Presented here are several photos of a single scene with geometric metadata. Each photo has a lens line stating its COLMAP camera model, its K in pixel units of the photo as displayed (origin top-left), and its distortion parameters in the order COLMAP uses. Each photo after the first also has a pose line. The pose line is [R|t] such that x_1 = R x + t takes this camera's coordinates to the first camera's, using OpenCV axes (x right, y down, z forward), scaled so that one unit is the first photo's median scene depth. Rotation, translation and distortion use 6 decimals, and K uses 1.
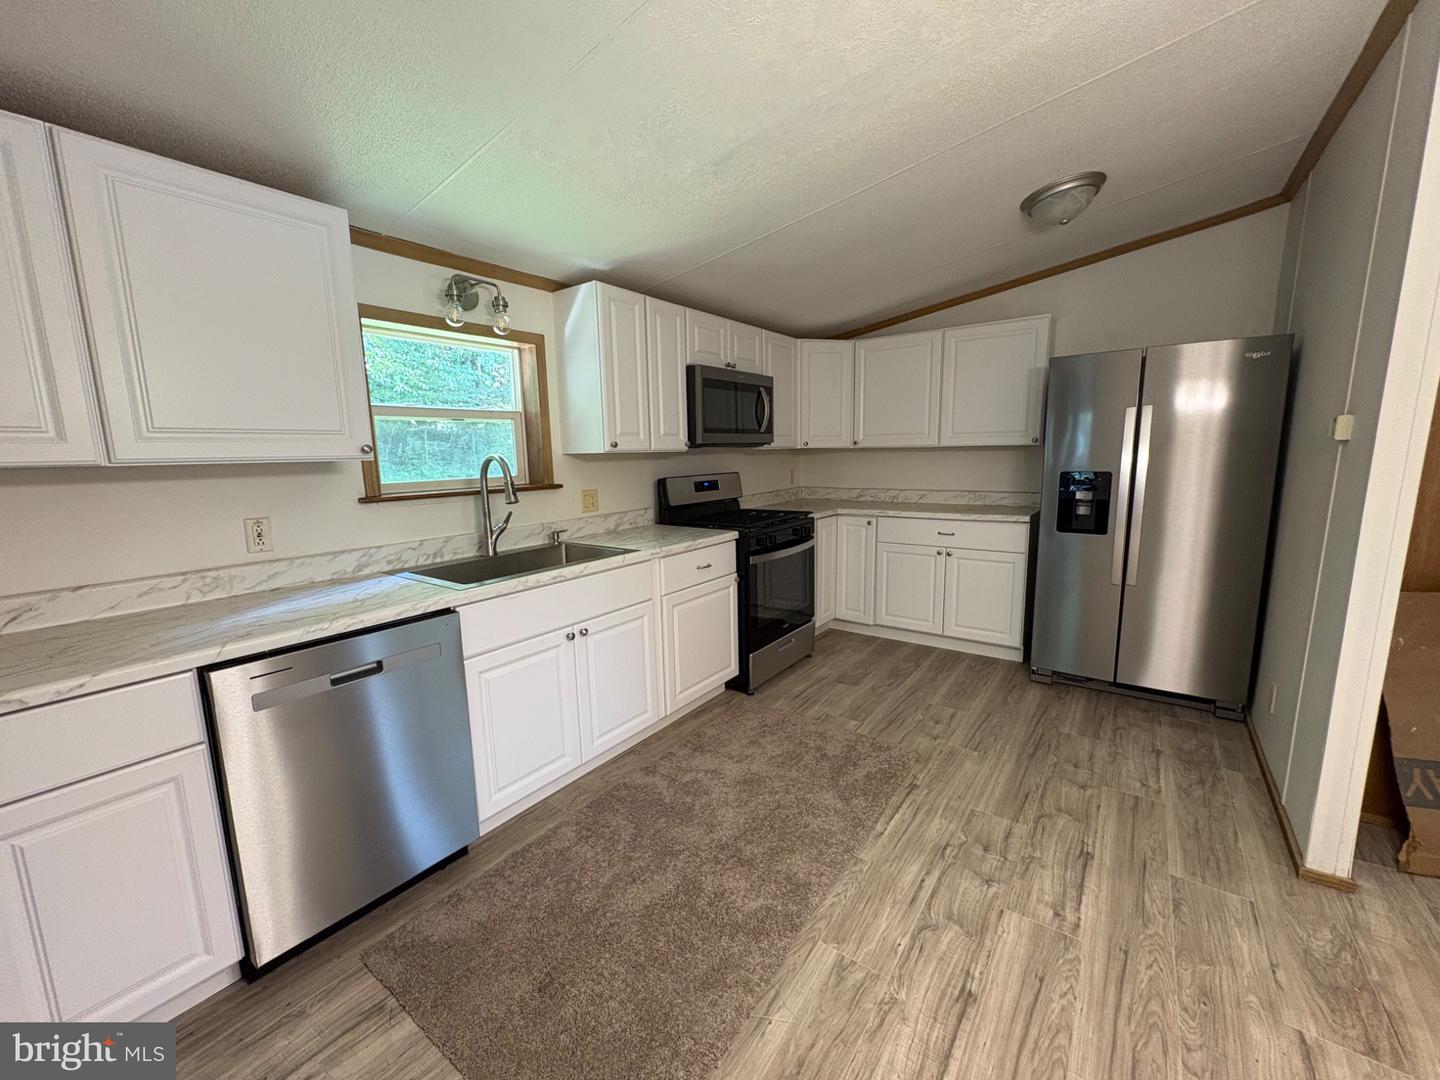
lens RADIAL K [[574.2, 0, 720.0], [0, 574.2, 540.0], [0, 0, 1]] dist [0.000150, 0.000162]
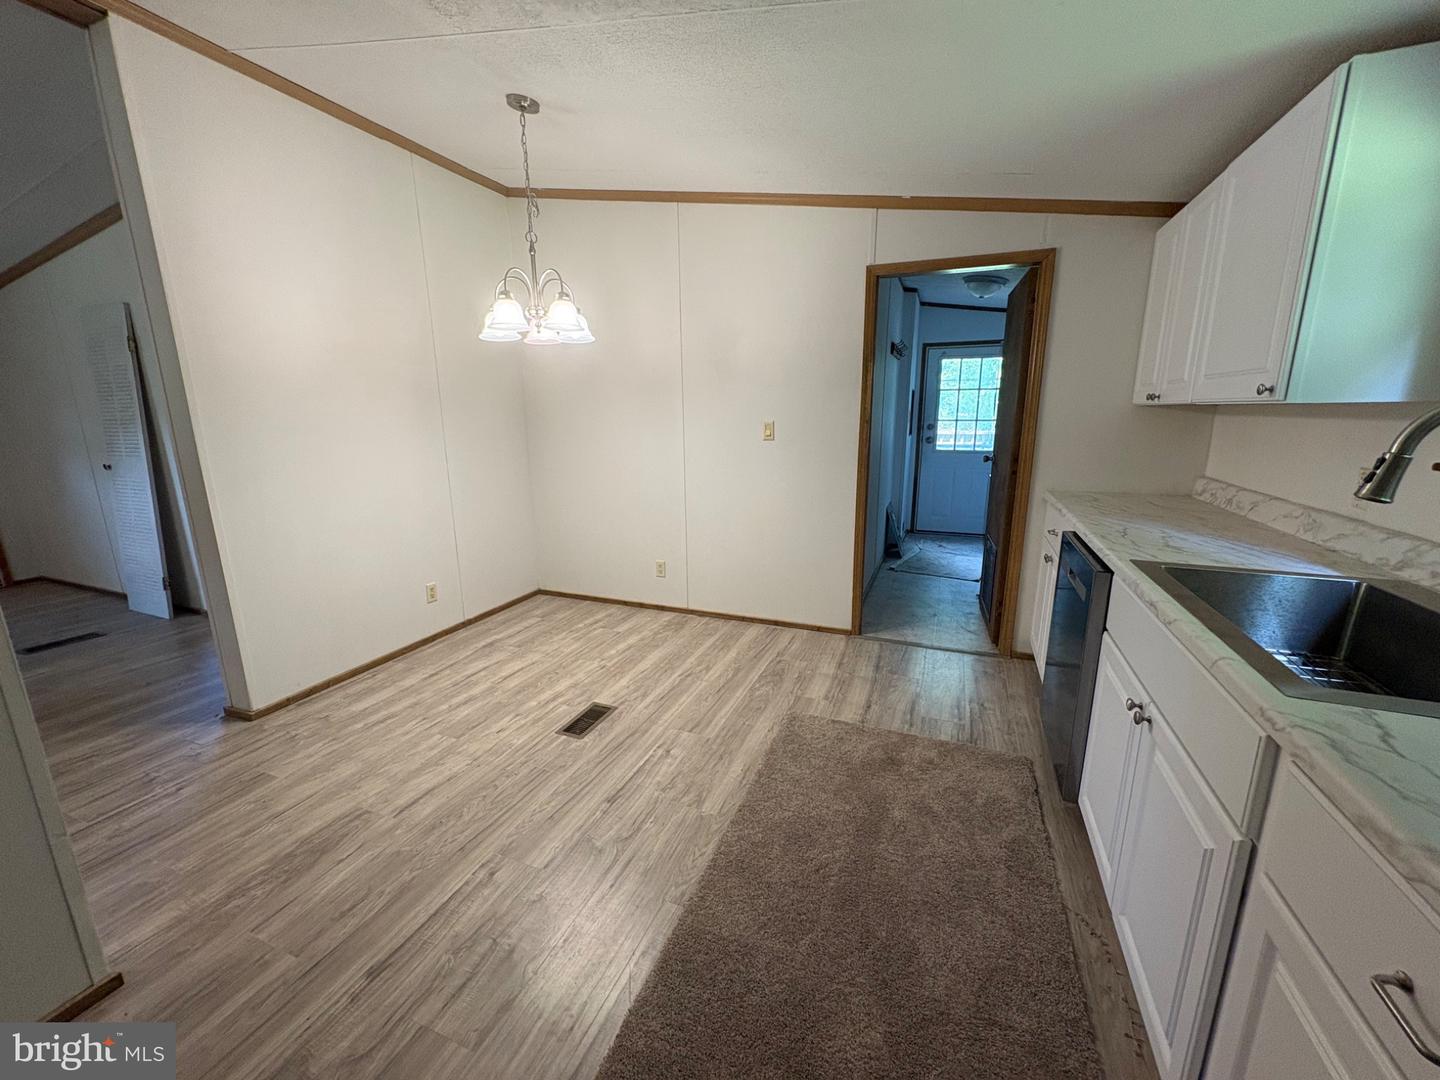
lens RADIAL K [[574.2, 0, 720.0], [0, 574.2, 540.0], [0, 0, 1]] dist [0.000150, 0.000162]
pose [[-0.969738, 0.083037, -0.229594, 0.396376], [-0.007015, 0.930522, 0.366168, -0.294246], [0.244048, 0.356697, -0.901780, 1.894267]]
